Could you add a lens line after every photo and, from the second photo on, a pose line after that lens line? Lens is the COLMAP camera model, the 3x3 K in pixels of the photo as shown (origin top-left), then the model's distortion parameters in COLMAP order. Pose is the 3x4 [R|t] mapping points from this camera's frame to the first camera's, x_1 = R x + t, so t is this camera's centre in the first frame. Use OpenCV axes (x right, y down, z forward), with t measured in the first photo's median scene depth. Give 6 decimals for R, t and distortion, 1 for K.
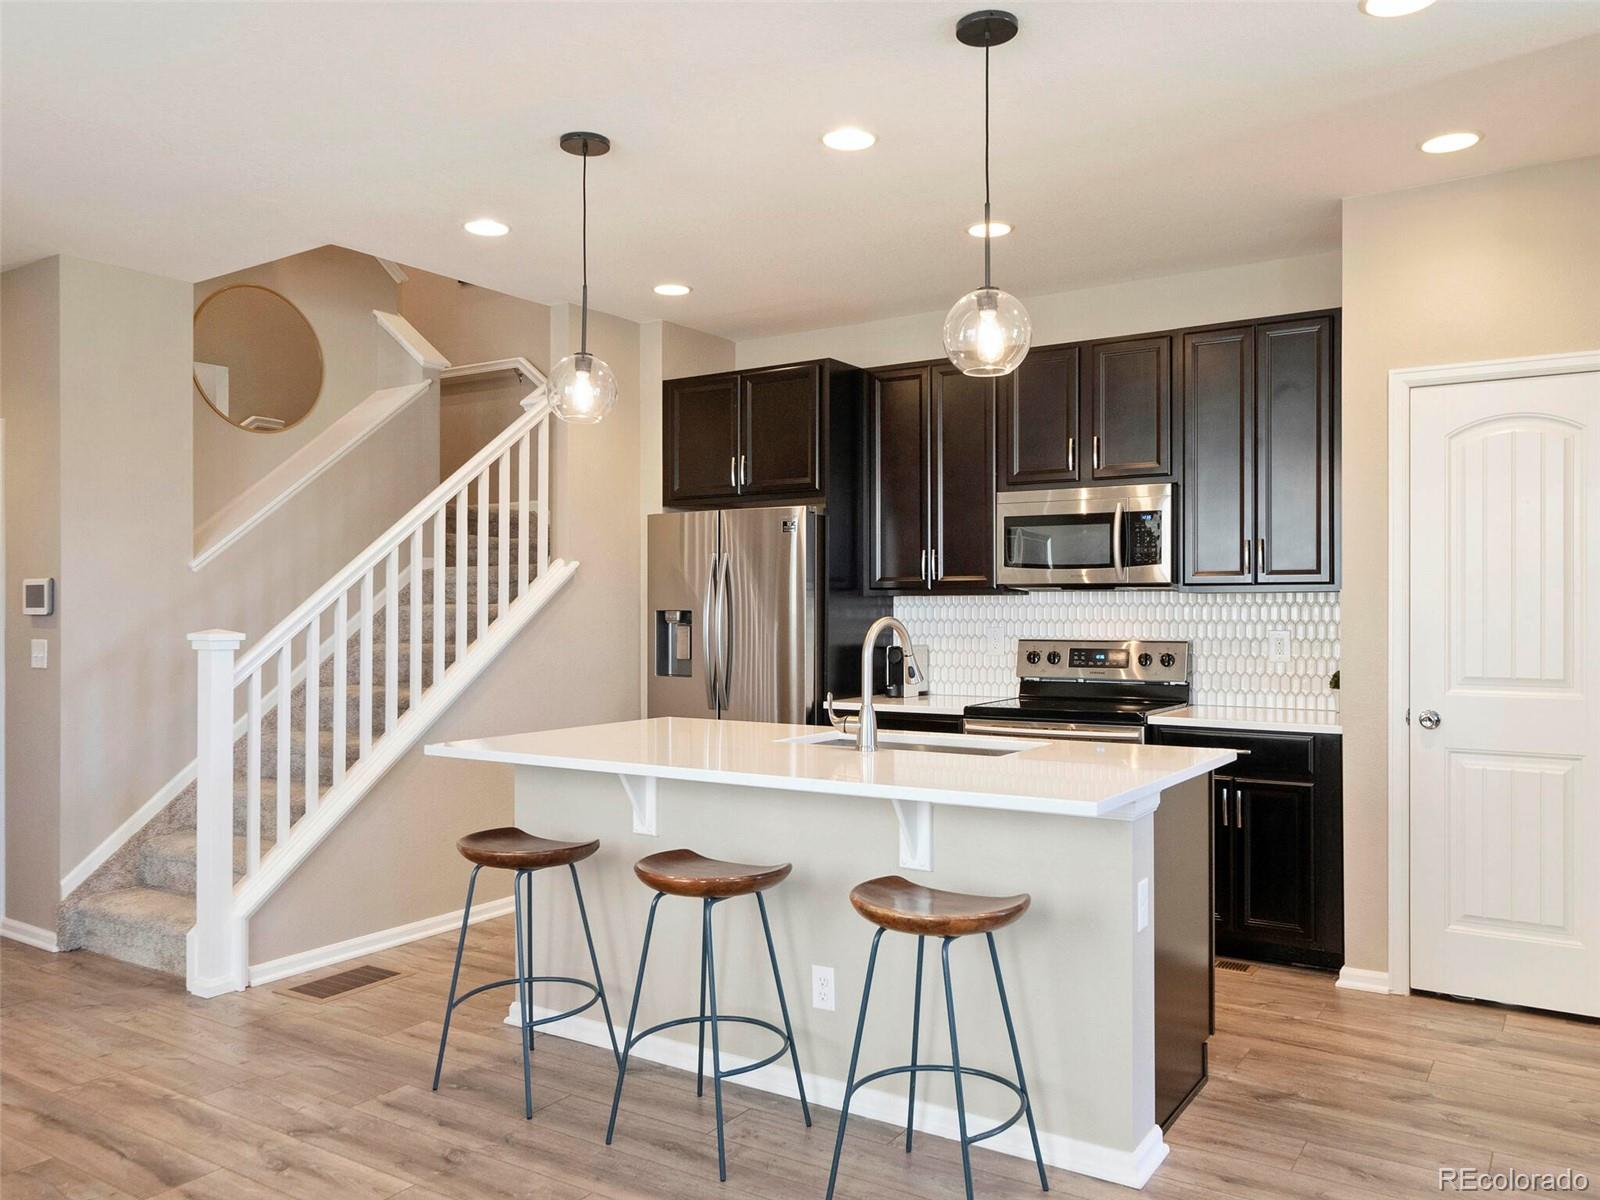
lens RADIAL K [[1213.7, 0, 797.7], [0, 1213.7, 604.0], [0, 0, 1]] dist [-0.011533, -0.001276]
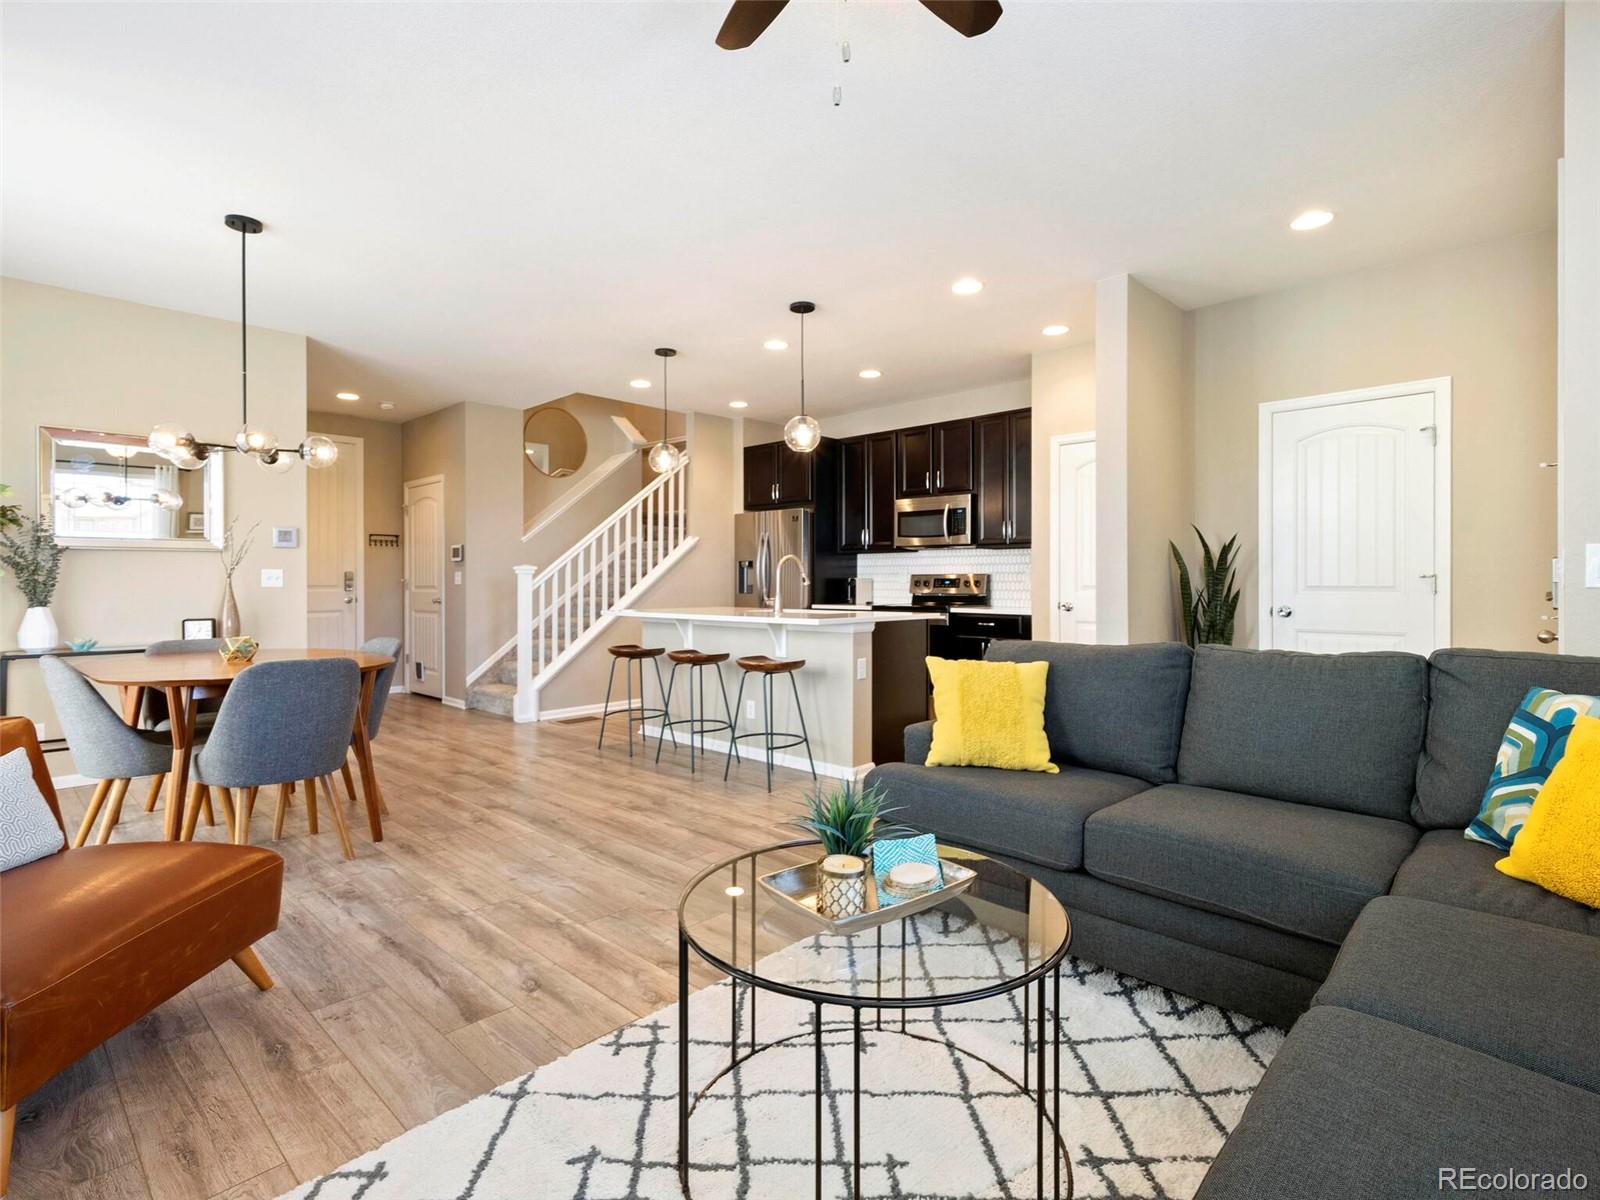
lens RADIAL K [[810.6, 0, 802.6], [0, 810.6, 590.0], [0, 0, 1]] dist [-0.000121, -0.000027]
pose [[0.982979, 0.003164, -0.183690, 0.260715], [-0.000858, 0.999920, 0.012628, 0.039039], [0.183716, -0.012255, 0.982903, -0.341027]]
